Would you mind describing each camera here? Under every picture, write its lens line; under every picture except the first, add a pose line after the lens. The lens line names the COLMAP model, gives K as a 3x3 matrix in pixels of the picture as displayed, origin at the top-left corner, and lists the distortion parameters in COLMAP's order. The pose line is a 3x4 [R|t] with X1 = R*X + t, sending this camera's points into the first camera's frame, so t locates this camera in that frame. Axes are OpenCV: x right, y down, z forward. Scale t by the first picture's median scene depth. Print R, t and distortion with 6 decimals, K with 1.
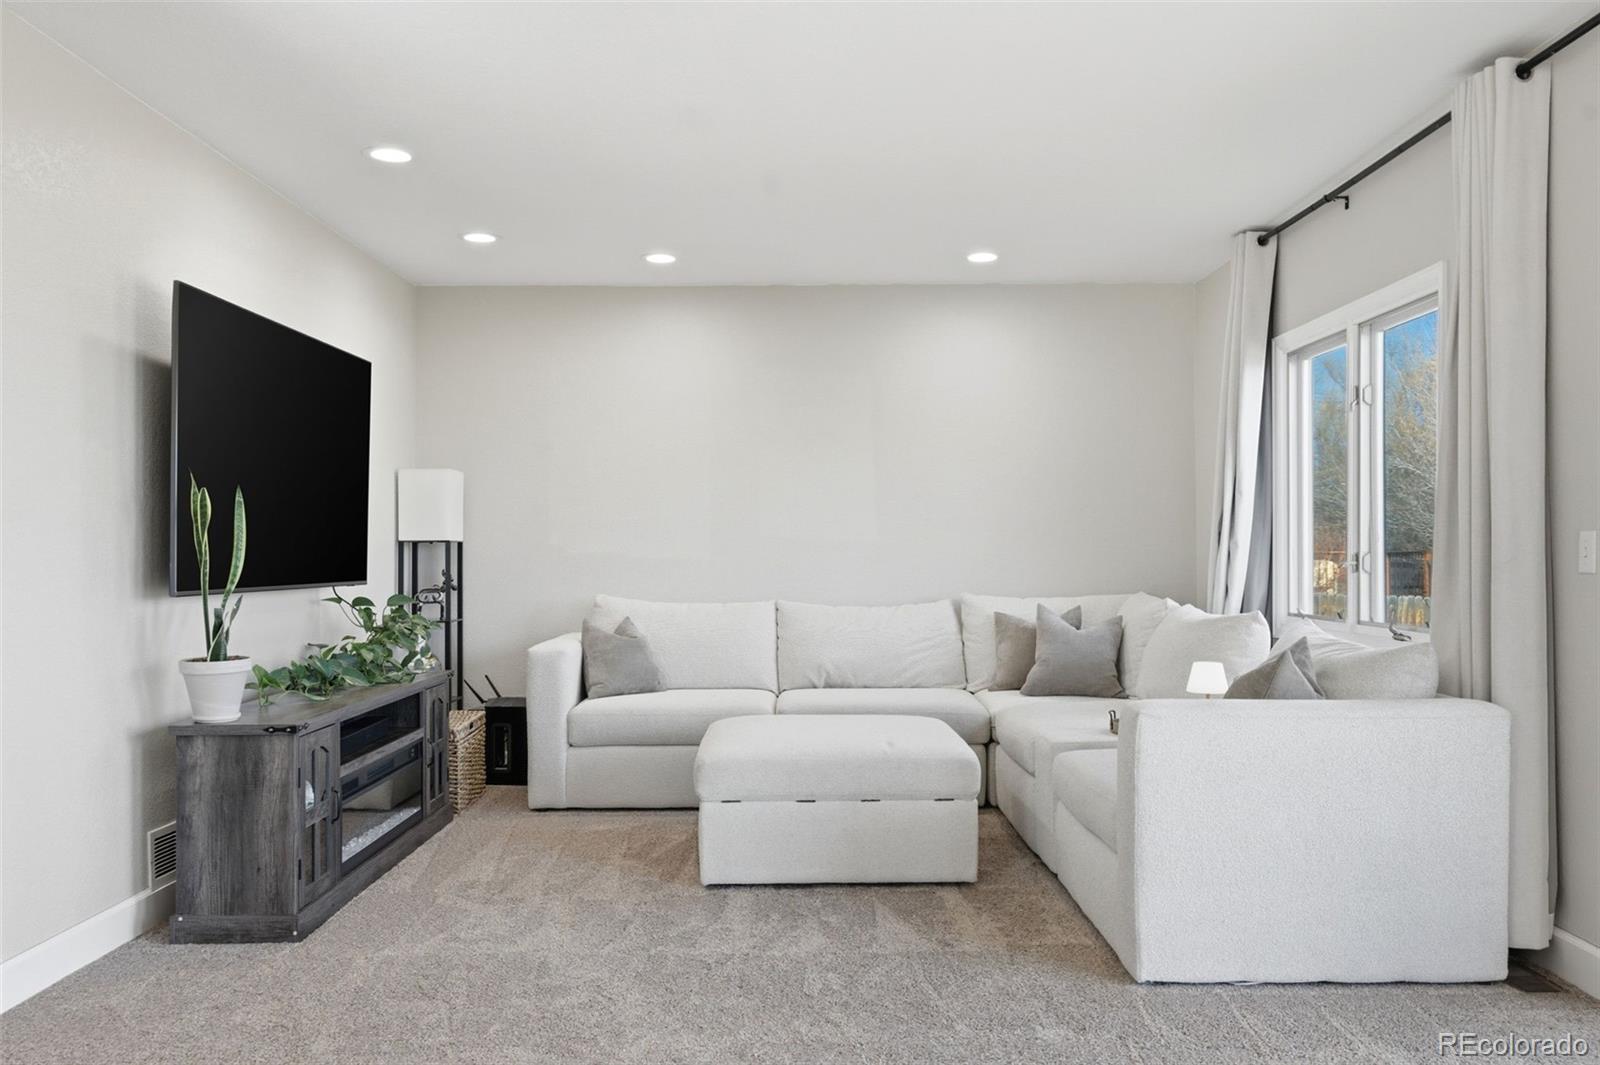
lens RADIAL K [[1289.1, 0, 801.1], [0, 1289.1, 554.4], [0, 0, 1]] dist [-0.011261, 0.003728]
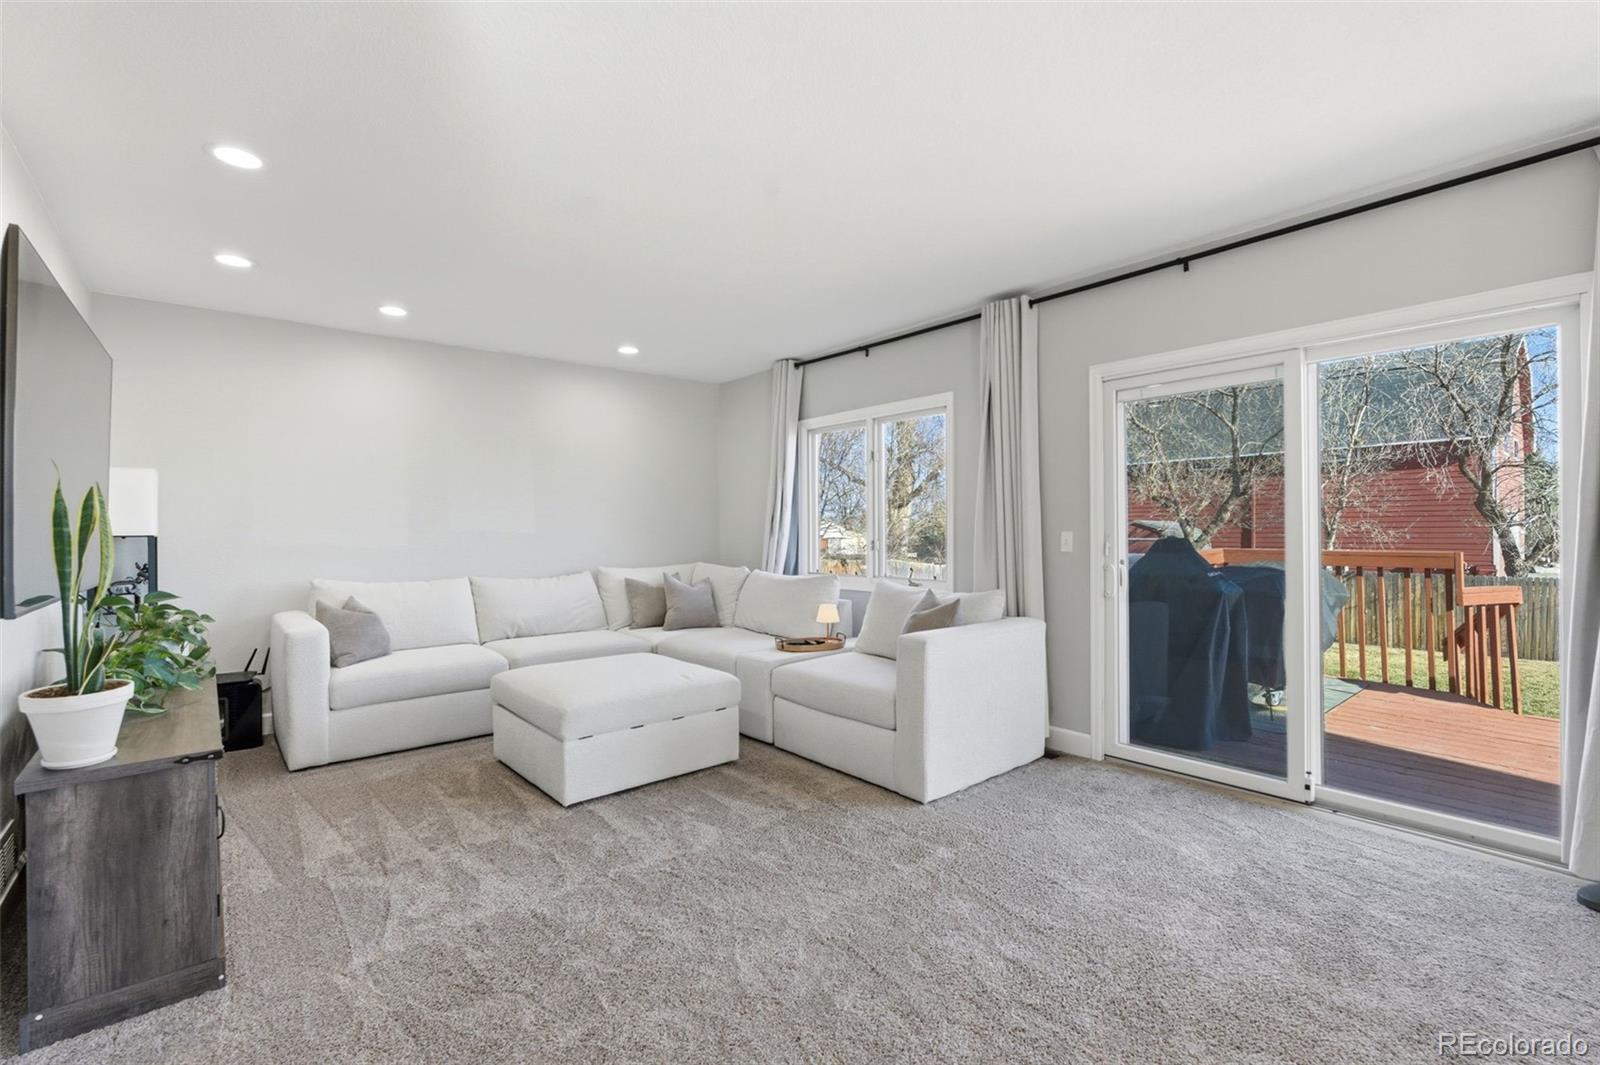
lens RADIAL K [[701.0, 0, 800.0], [0, 701.0, 532.5], [0, 0, 1]] dist [-0.017629, 0.003331]
pose [[0.767667, -0.006061, 0.640821, -0.341056], [0.005864, 0.999980, 0.002433, -0.017248], [-0.640822, 0.001890, 0.767687, 0.314937]]
